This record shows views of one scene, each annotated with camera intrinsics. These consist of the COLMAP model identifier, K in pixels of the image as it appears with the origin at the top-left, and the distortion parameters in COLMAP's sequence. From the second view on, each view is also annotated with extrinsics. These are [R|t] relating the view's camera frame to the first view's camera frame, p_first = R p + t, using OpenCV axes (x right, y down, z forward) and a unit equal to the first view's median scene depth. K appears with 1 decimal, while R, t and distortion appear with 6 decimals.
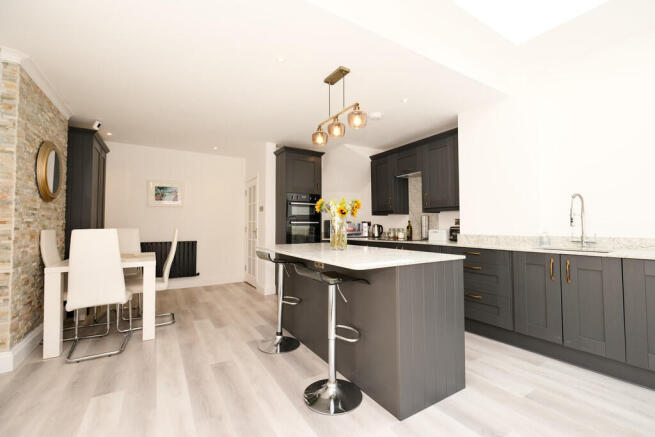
lens RADIAL K [[283.0, 0, 327.5], [0, 283.0, 218.5], [0, 0, 1]] dist [-0.002851, -0.000442]
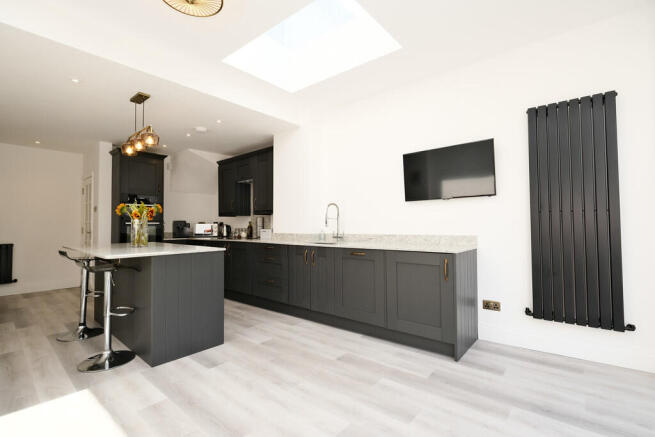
lens RADIAL K [[299.9, 0, 327.5], [0, 299.9, 218.5], [0, 0, 1]] dist [-0.001638, -0.000896]
pose [[0.952033, 0.006653, 0.305923, 0.289562], [-0.006850, 0.999976, -0.000429, -0.008170], [-0.305919, -0.001687, 0.952056, -0.305657]]
